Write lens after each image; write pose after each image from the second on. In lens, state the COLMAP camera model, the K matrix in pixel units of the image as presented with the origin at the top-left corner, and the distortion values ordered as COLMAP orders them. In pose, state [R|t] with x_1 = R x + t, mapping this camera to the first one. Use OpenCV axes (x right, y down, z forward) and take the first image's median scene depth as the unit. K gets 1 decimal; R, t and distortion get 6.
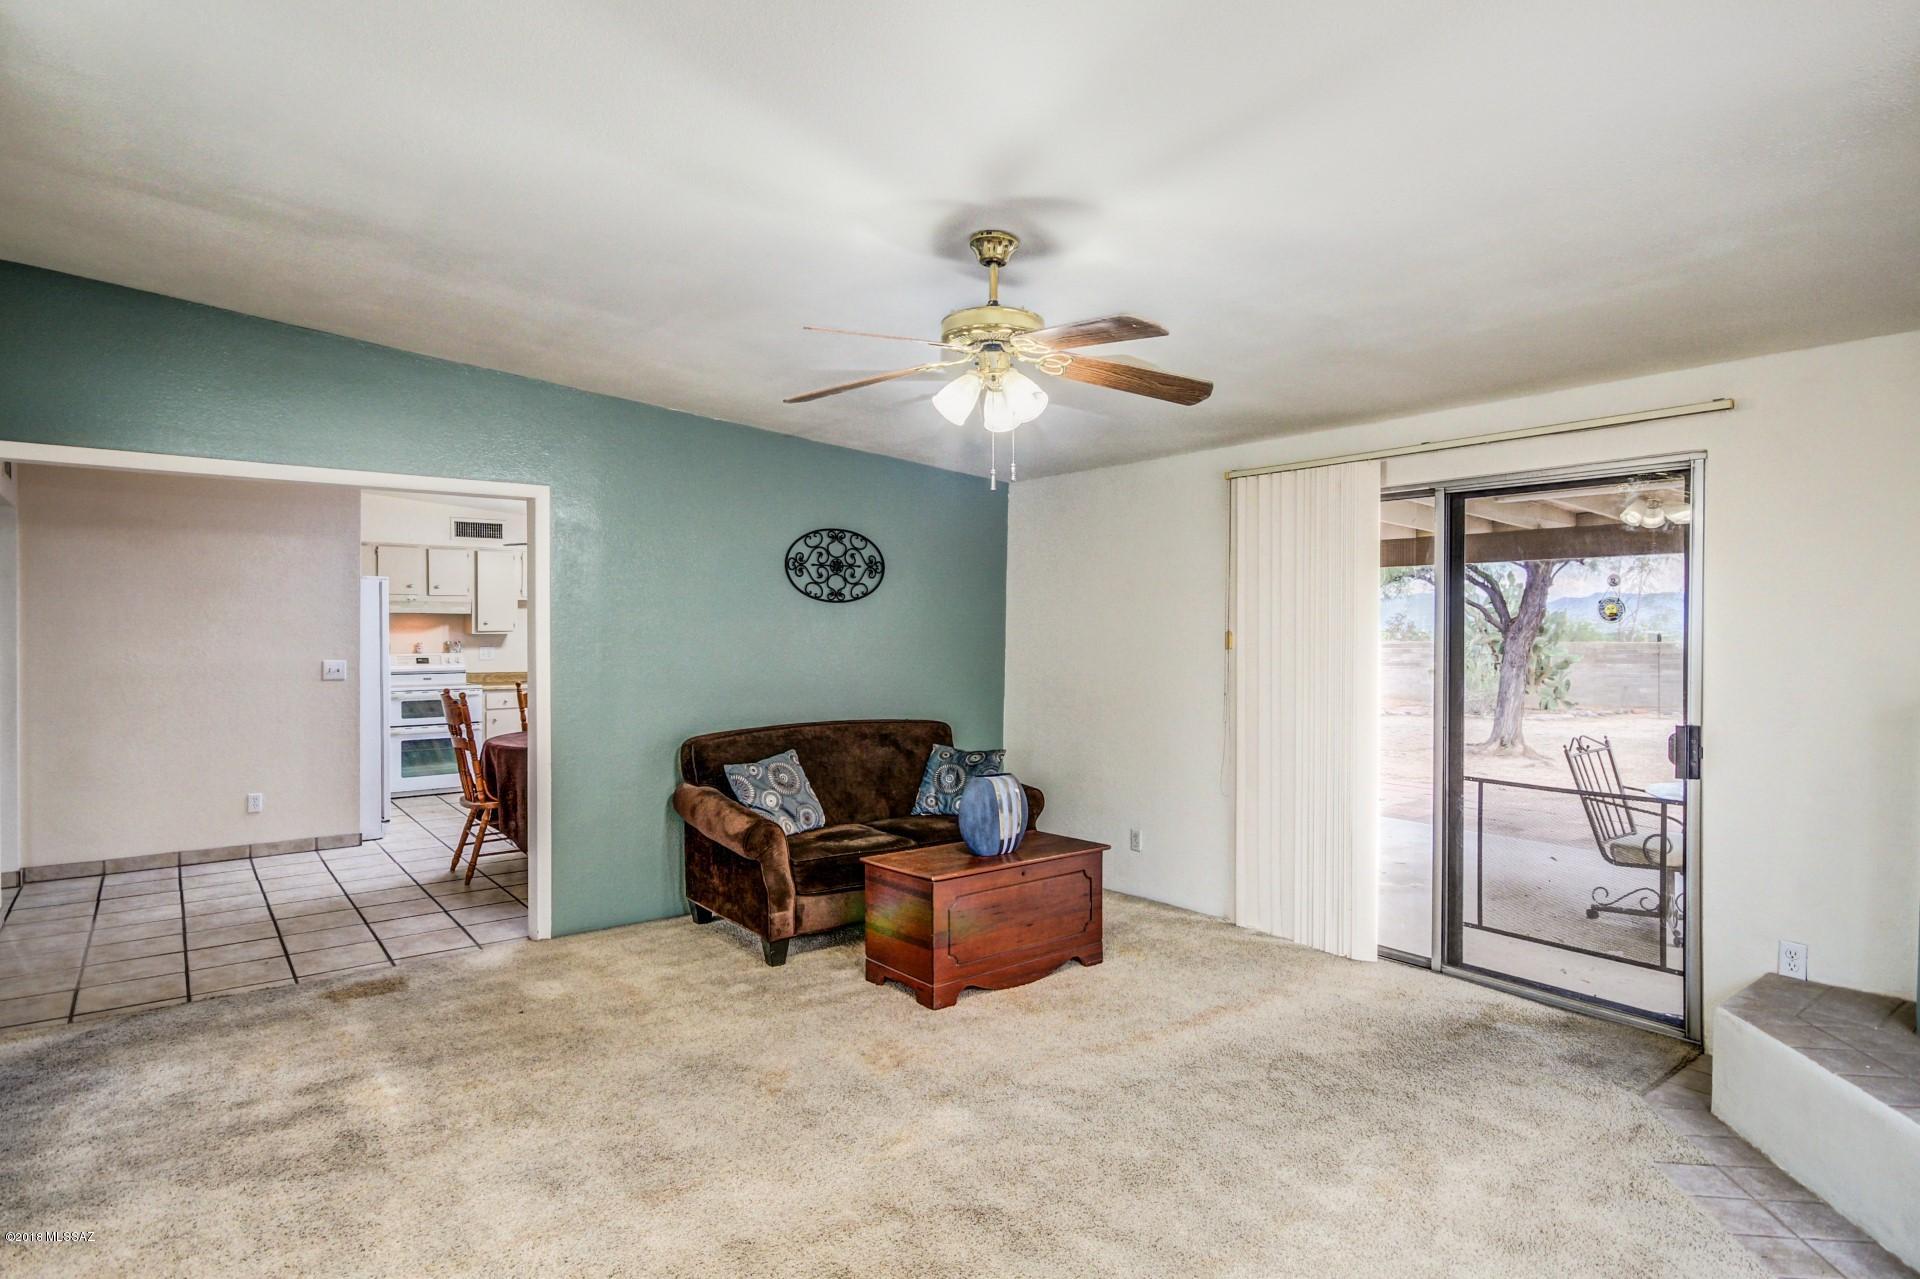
lens RADIAL K [[1043.5, 0, 961.9], [0, 1043.5, 625.8], [0, 0, 1]] dist [0.002710, 0.000760]
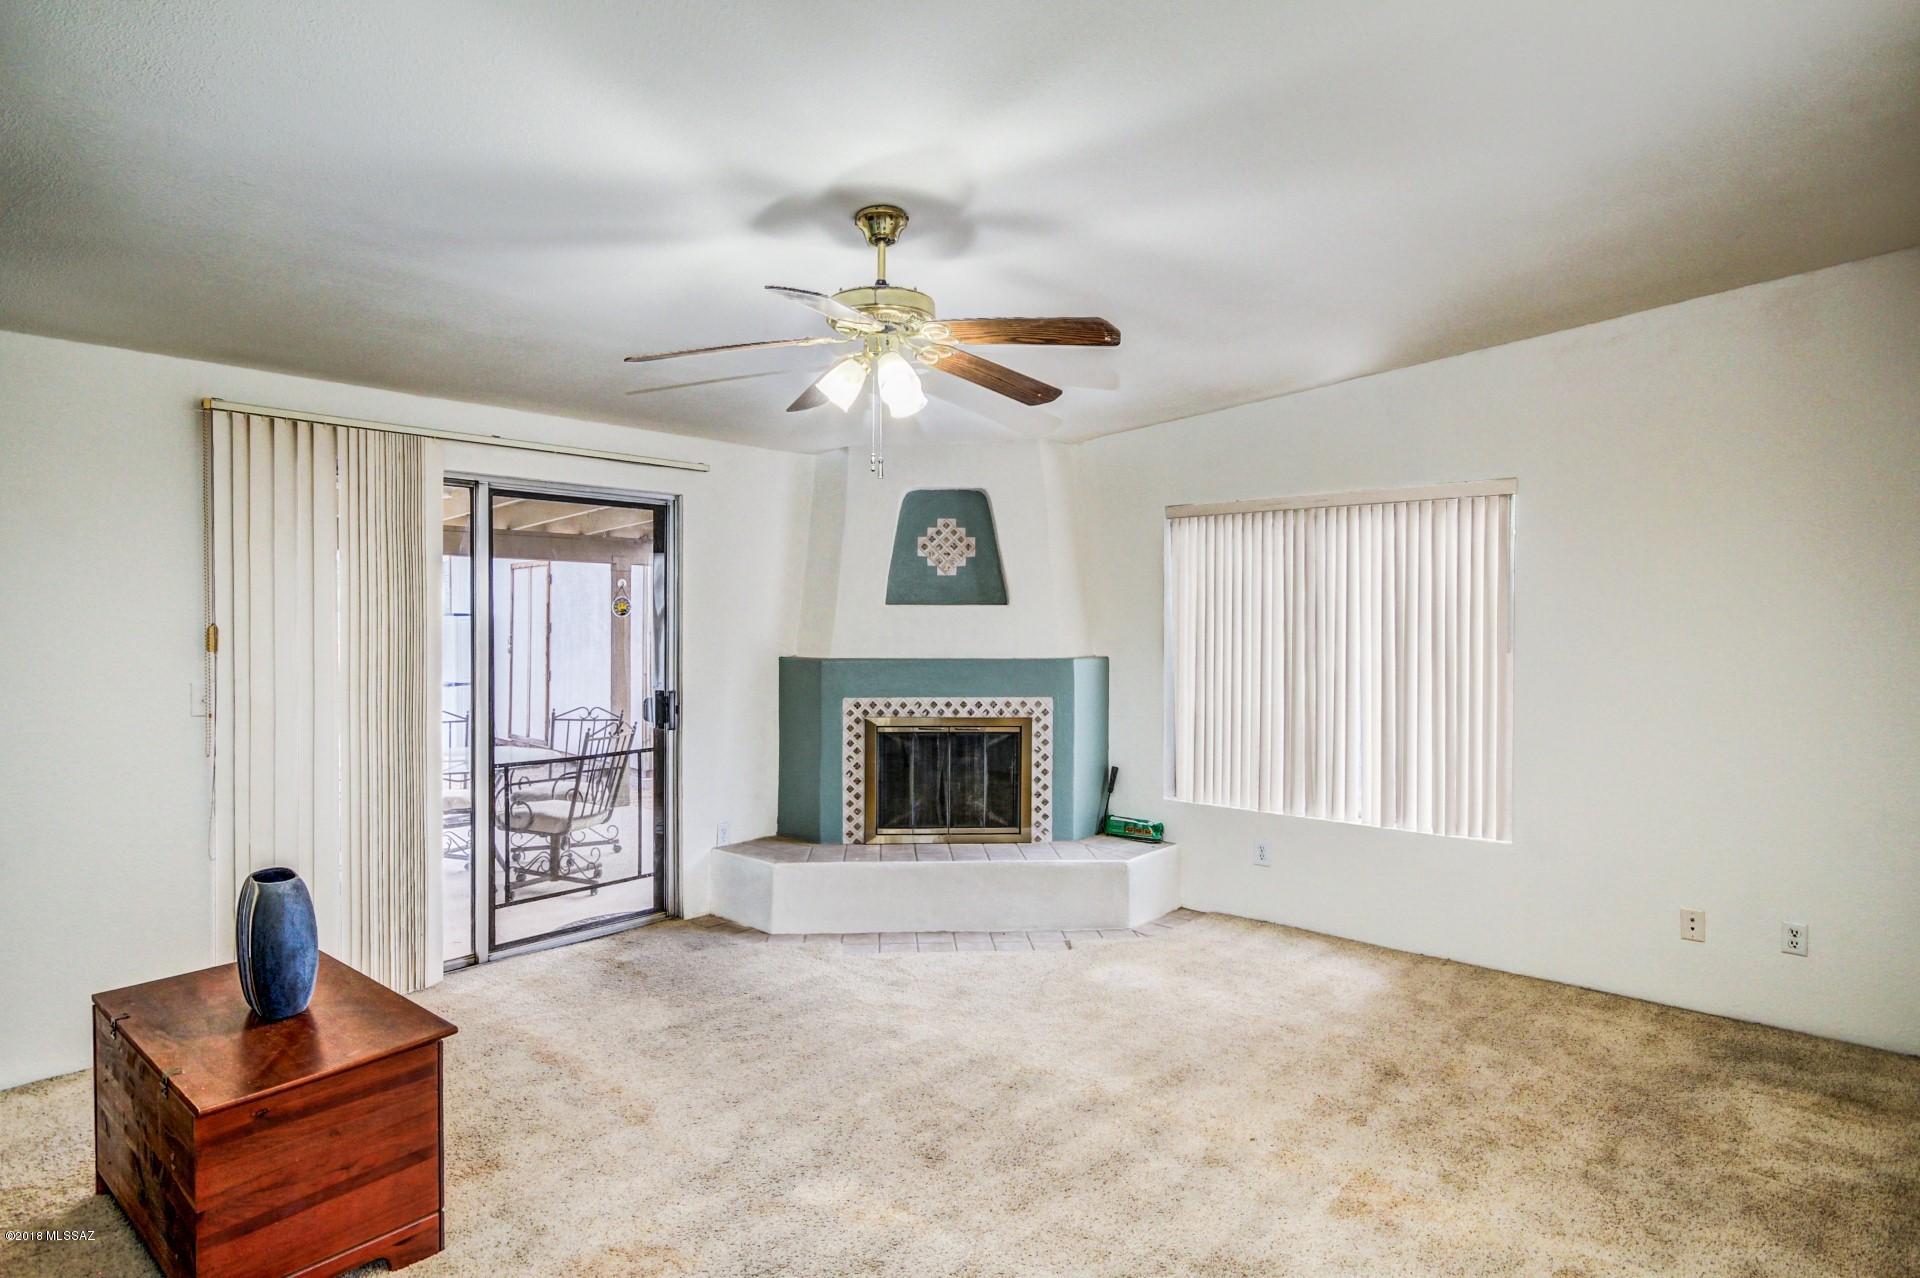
lens RADIAL K [[1043.5, 0, 961.9], [0, 1043.5, 625.3], [0, 0, 1]] dist [0.002710, 0.000760]
pose [[-0.195830, -0.005495, 0.980623, -0.922835], [-0.004811, 0.999978, 0.004643, -0.001301], [-0.980626, -0.003808, -0.195852, 1.110775]]
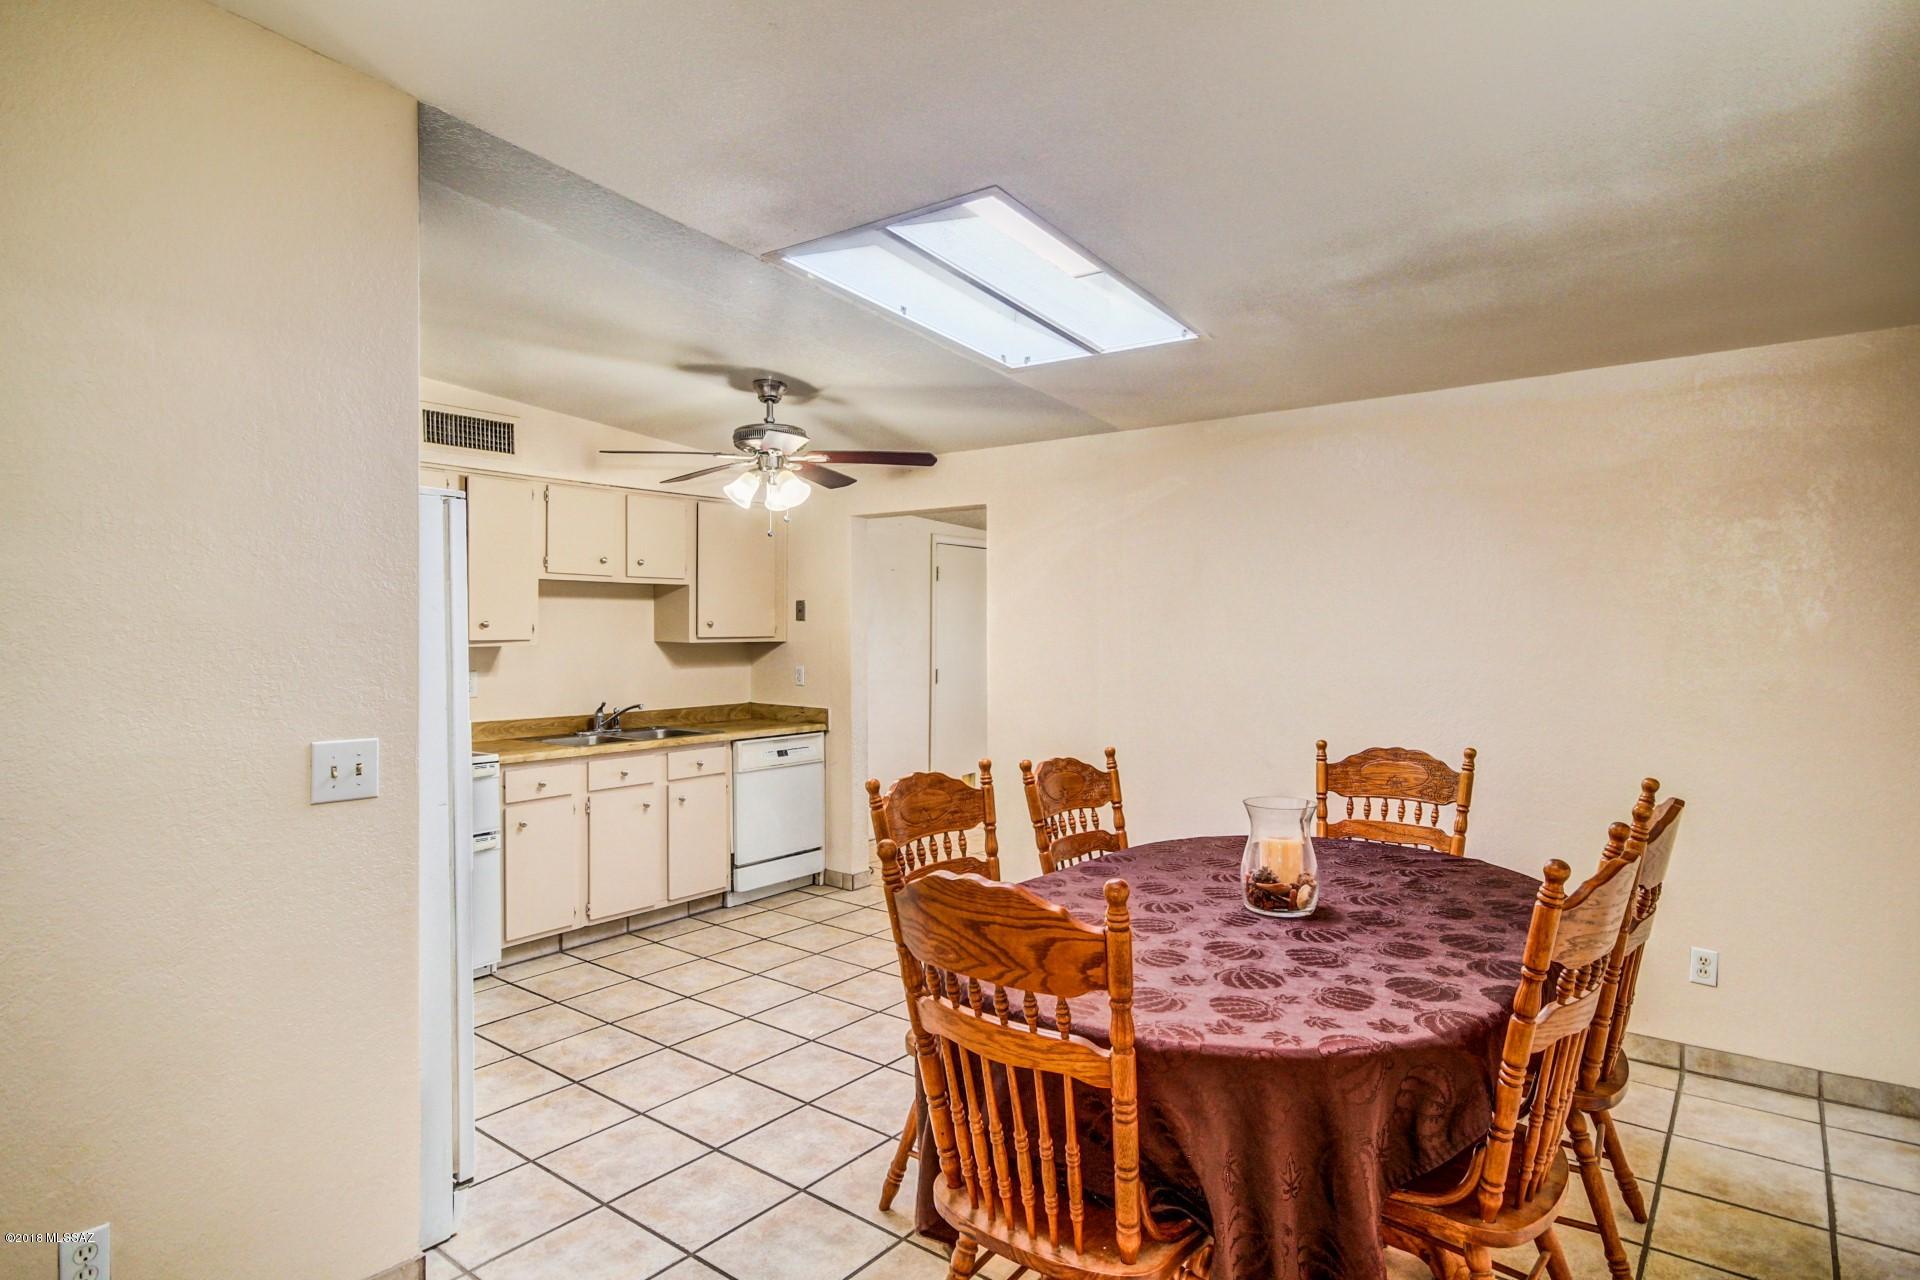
lens RADIAL K [[1043.5, 0, 961.9], [0, 1043.5, 626.3], [0, 0, 1]] dist [0.002710, 0.000760]
pose [[0.965908, -0.000736, 0.258884, -0.335316], [0.001131, 0.999998, -0.001376, -0.000721], [-0.258883, 0.001622, 0.965907, 0.429636]]
